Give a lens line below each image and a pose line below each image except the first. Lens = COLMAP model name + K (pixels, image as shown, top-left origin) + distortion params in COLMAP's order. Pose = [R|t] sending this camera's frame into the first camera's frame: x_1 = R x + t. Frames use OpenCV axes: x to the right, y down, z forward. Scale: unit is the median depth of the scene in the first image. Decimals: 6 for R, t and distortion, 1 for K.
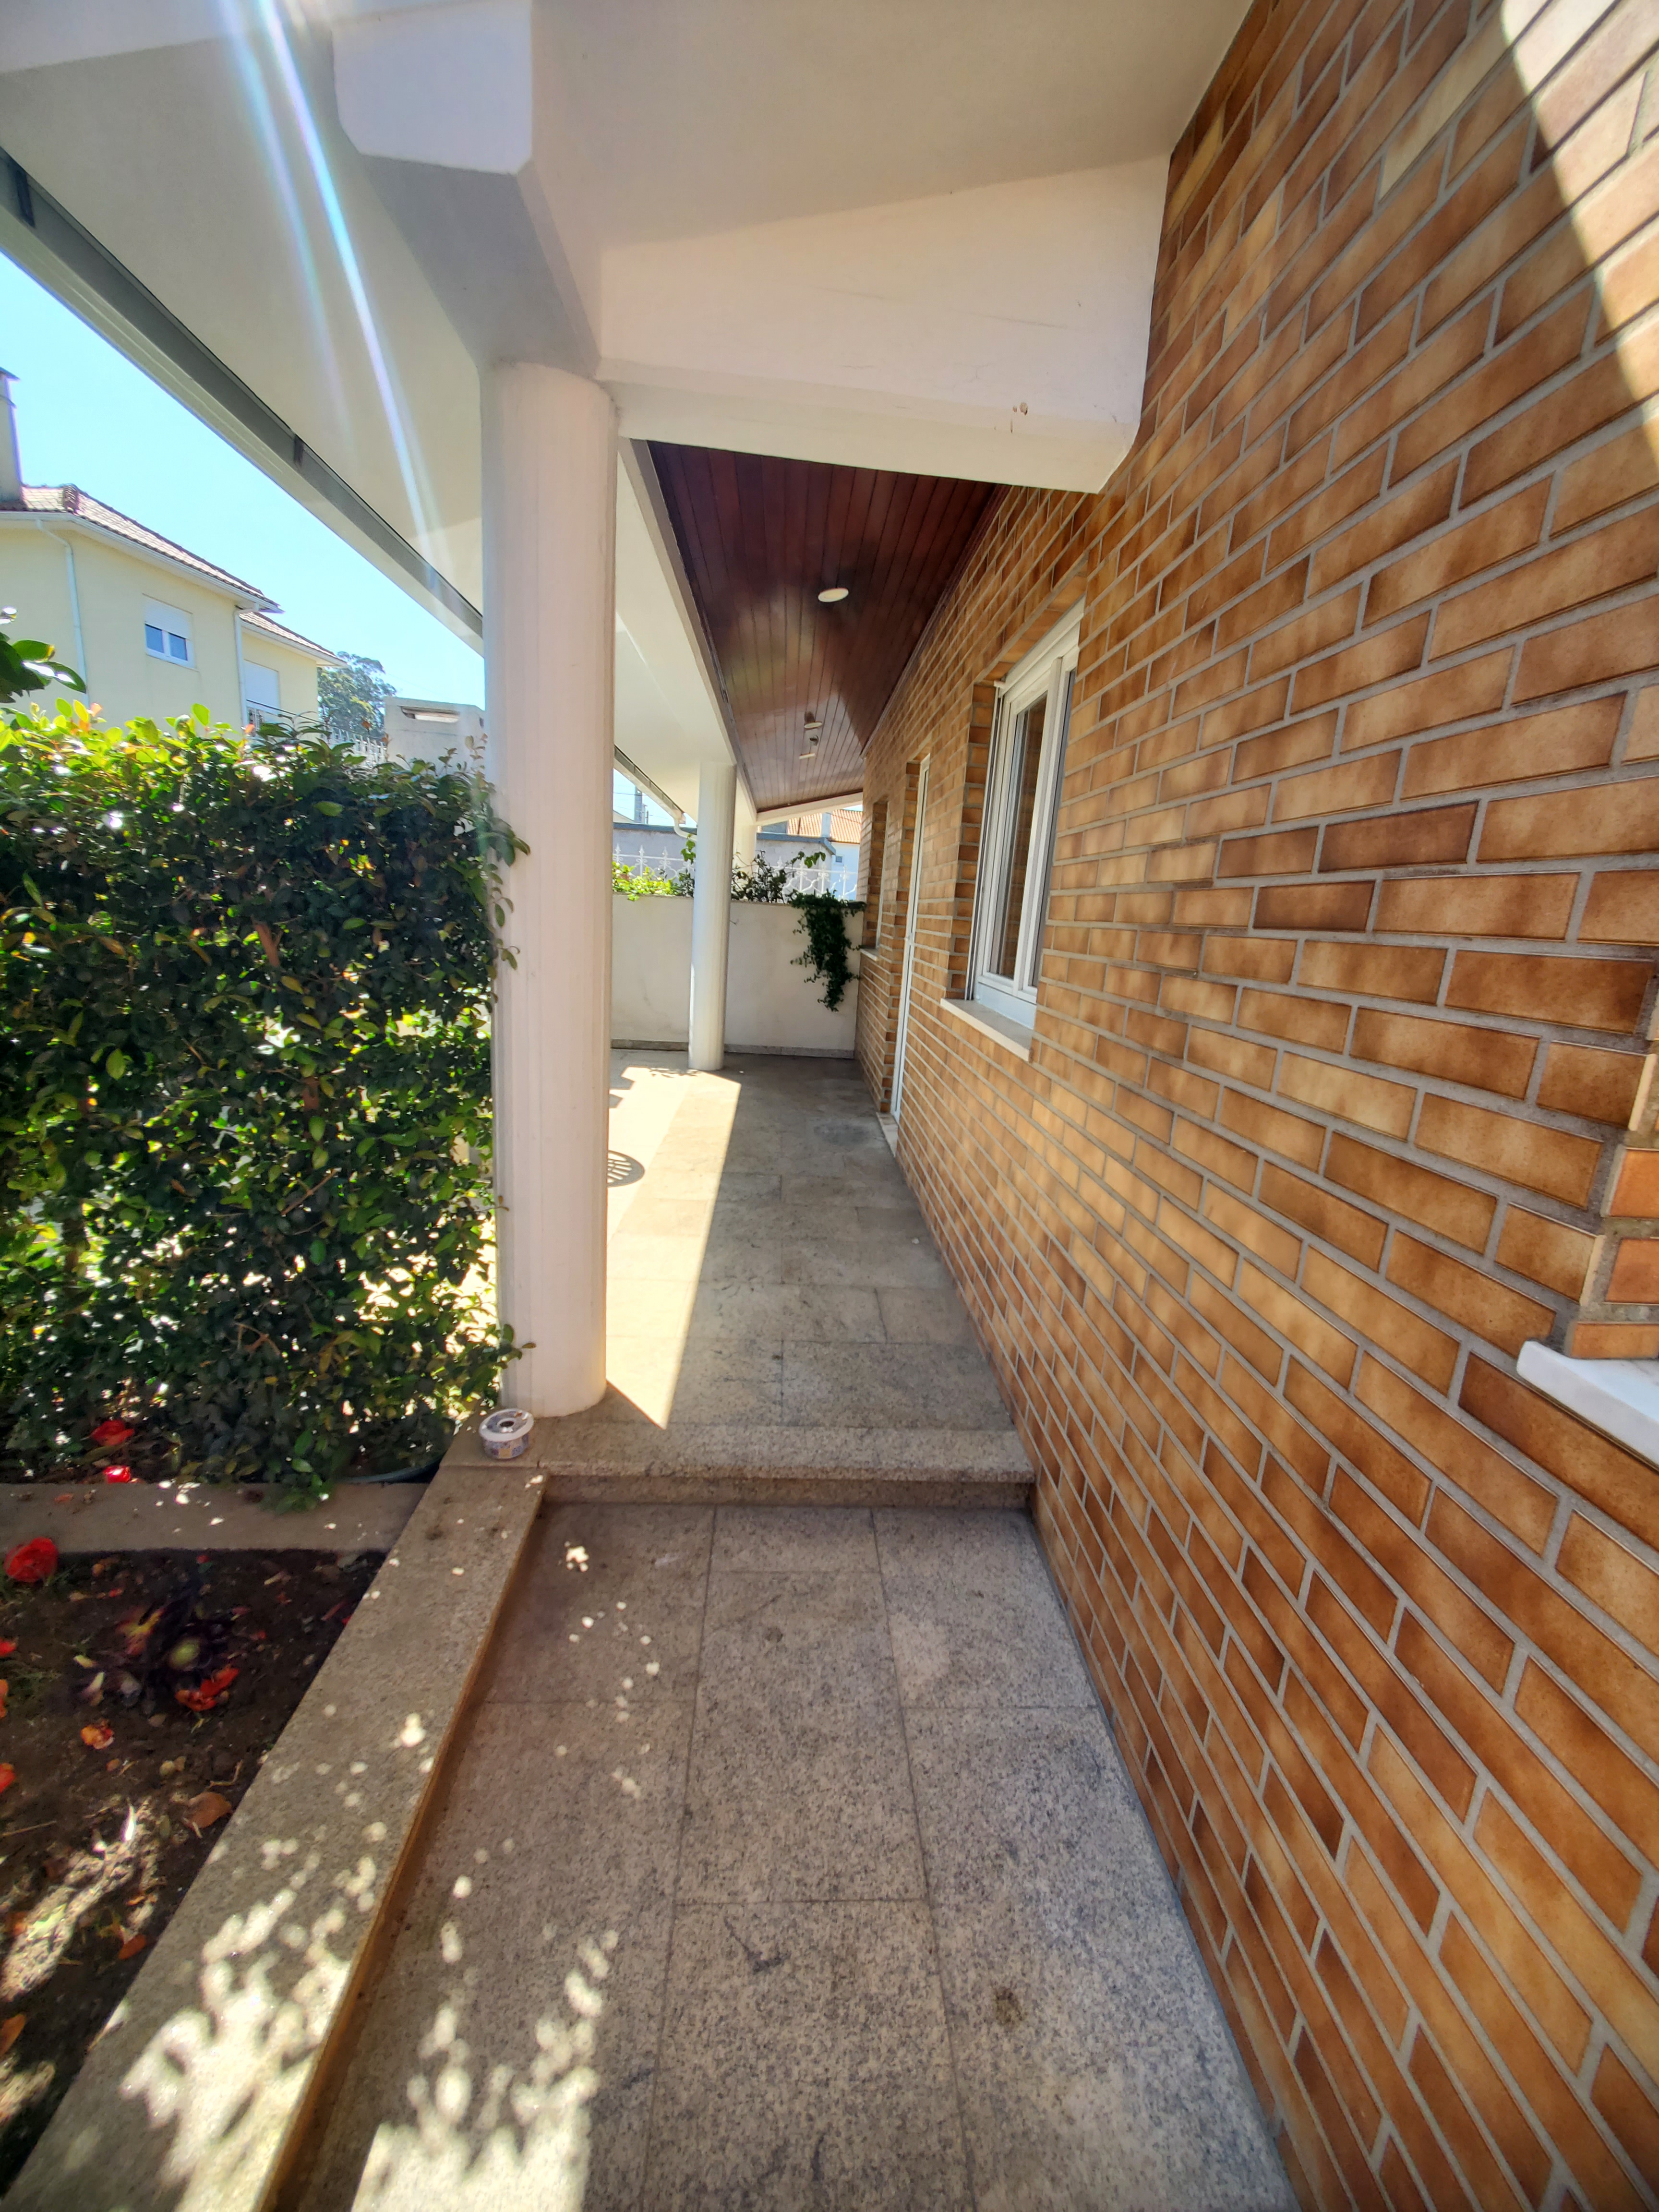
lens RADIAL K [[873.8, 0, 838.6], [0, 873.8, 1107.4], [0, 0, 1]] dist [0.001756, 0.000071]
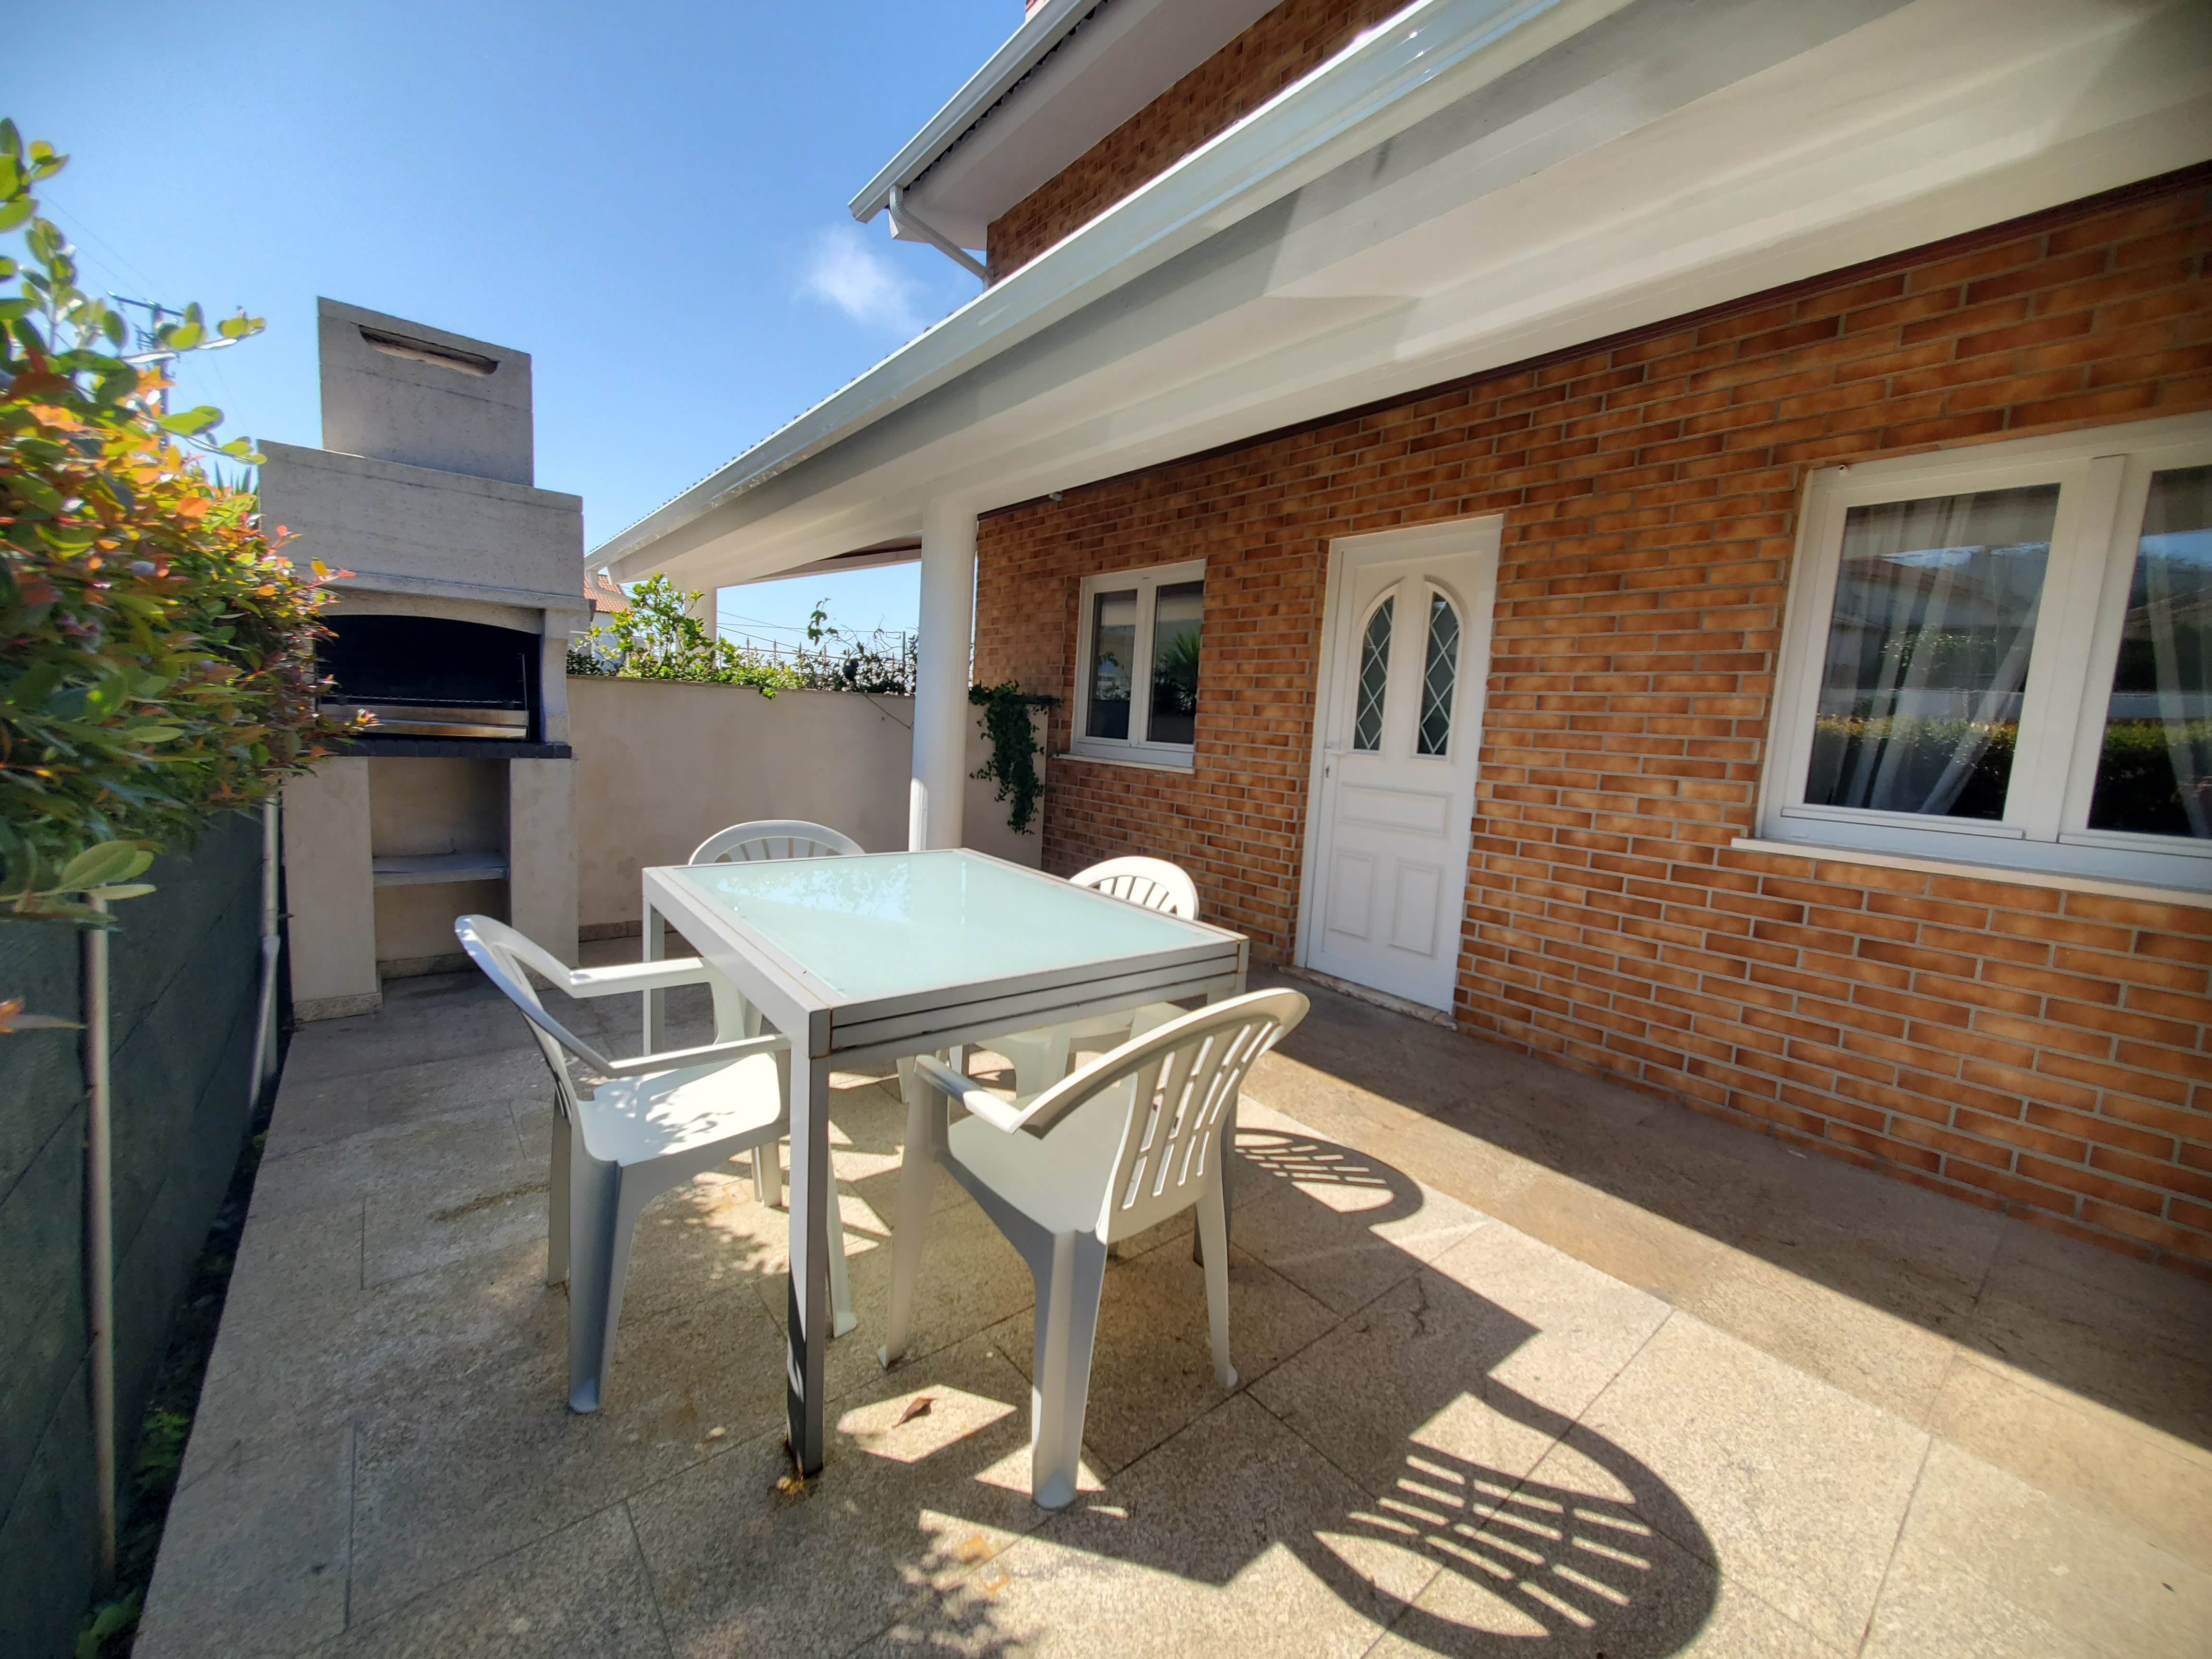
lens RADIAL K [[873.8, 0, 1100.9], [0, 873.8, 819.8], [0, 0, 1]] dist [0.001756, 0.000071]
pose [[0.819642, -0.090340, 0.565708, -0.392924], [0.128635, 0.991295, -0.028072, -0.093812], [-0.558248, 0.095778, 0.824127, 0.322973]]
